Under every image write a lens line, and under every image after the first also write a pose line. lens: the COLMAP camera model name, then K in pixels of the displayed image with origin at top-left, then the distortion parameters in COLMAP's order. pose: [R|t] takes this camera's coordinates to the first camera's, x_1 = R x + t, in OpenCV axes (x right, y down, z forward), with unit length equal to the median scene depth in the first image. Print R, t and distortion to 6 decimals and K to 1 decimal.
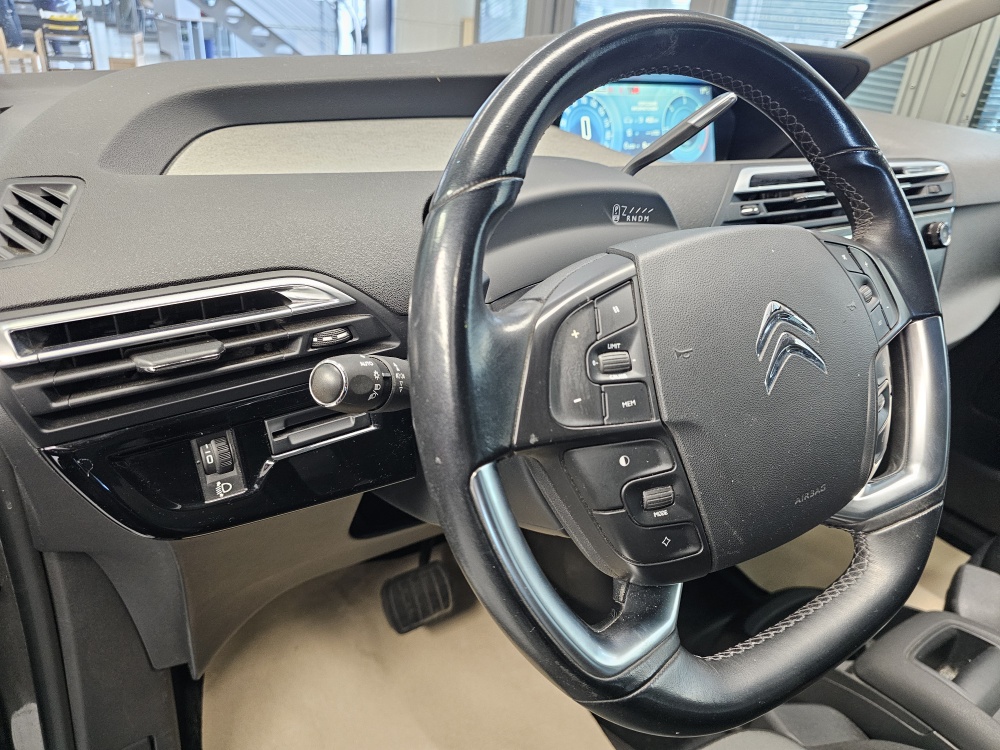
lens RADIAL K [[693.2, 0, 503.9], [0, 693.2, 353.2], [0, 0, 1]] dist [0.001192, -0.008355]
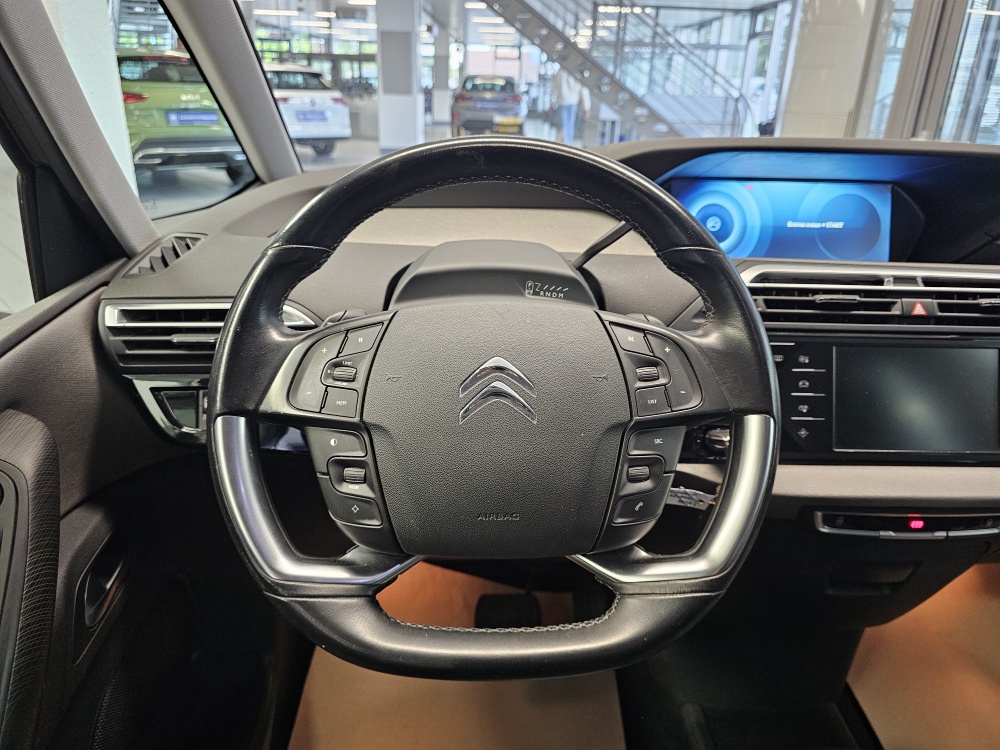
lens RADIAL K [[677.9, 0, 500.0], [0, 677.9, 364.6], [0, 0, 1]] dist [0.052295, -0.077201]
pose [[0.845993, 0.148381, -0.512132, 0.768317], [-0.197353, 0.979422, -0.042238, -0.007105], [0.495326, 0.136804, 0.857868, -0.044456]]
